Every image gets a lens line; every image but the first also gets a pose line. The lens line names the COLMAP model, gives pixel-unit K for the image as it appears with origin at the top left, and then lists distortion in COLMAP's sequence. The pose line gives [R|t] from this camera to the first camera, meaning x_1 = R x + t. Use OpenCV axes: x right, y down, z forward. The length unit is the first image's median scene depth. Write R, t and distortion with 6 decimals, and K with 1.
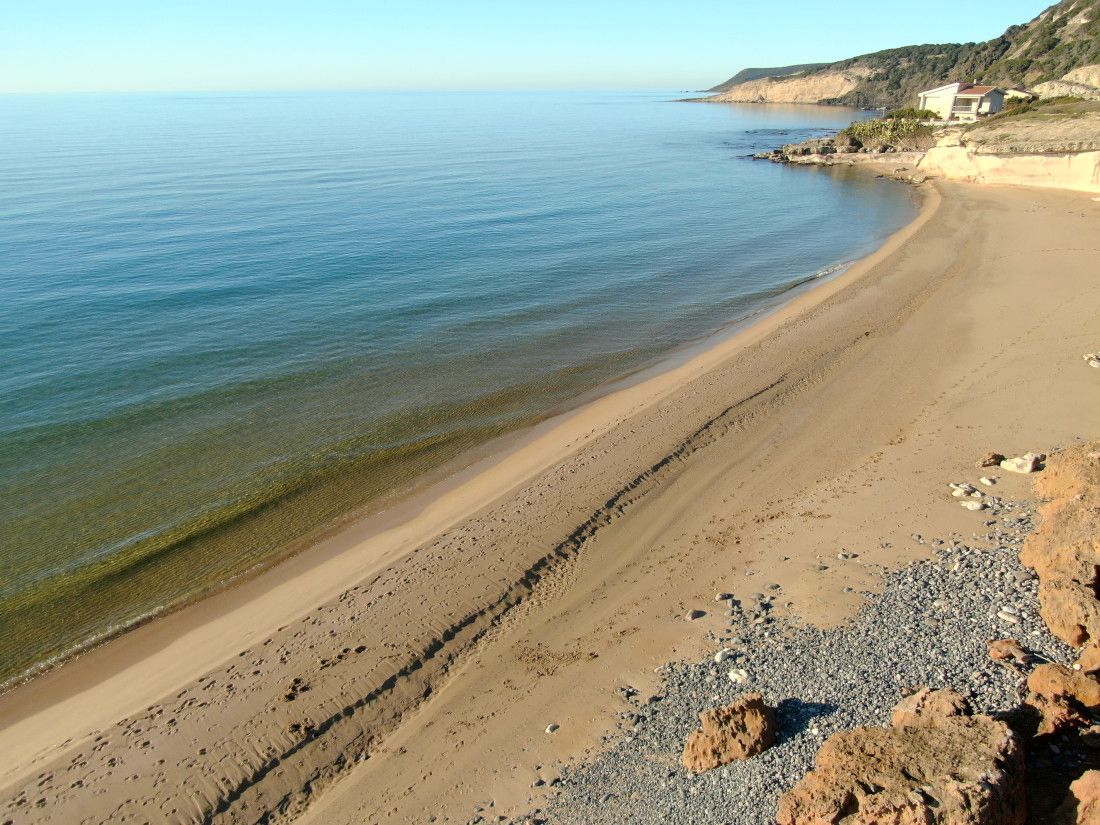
lens RADIAL K [[787.0, 0, 550.0], [0, 787.0, 412.5], [0, 0, 1]] dist [-0.013212, -0.002699]
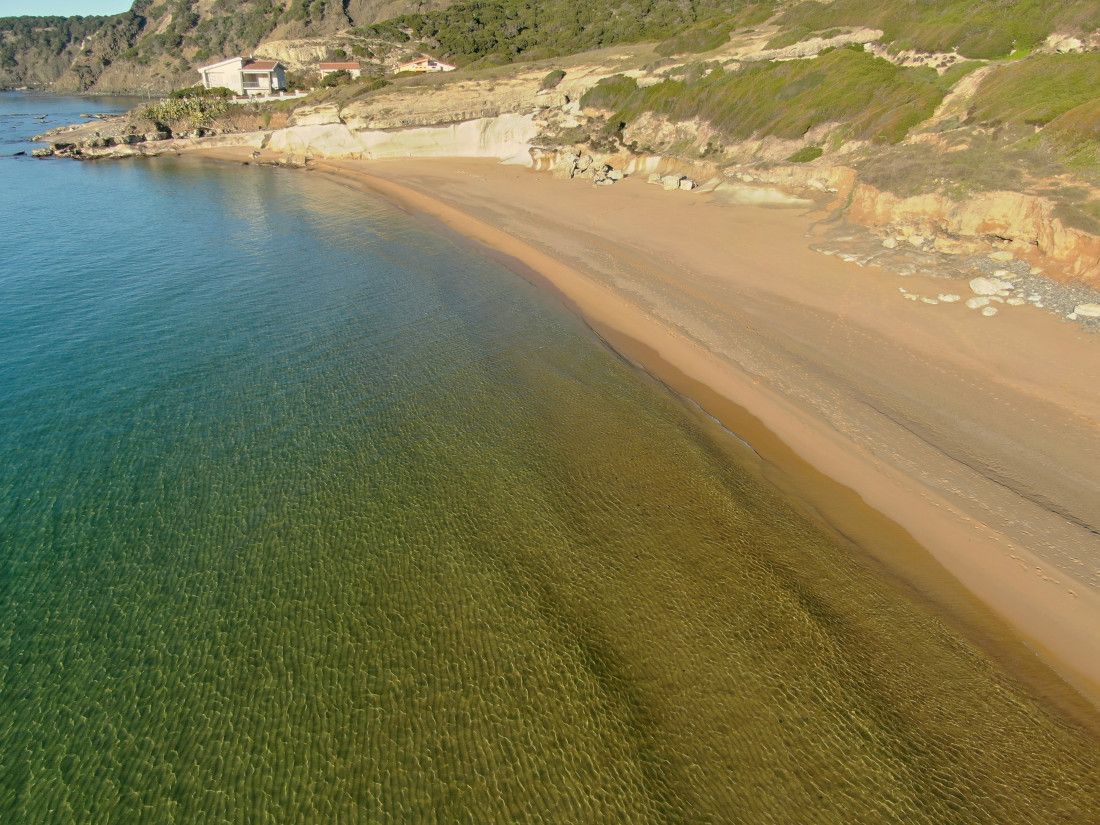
lens RADIAL K [[787.0, 0, 550.0], [0, 787.0, 412.5], [0, 0, 1]] dist [-0.013212, -0.002699]
pose [[0.545808, -0.336869, 0.767211, -1.074995], [0.316951, 0.930595, 0.183124, -0.575165], [-0.775652, 0.143218, 0.614698, 1.423016]]
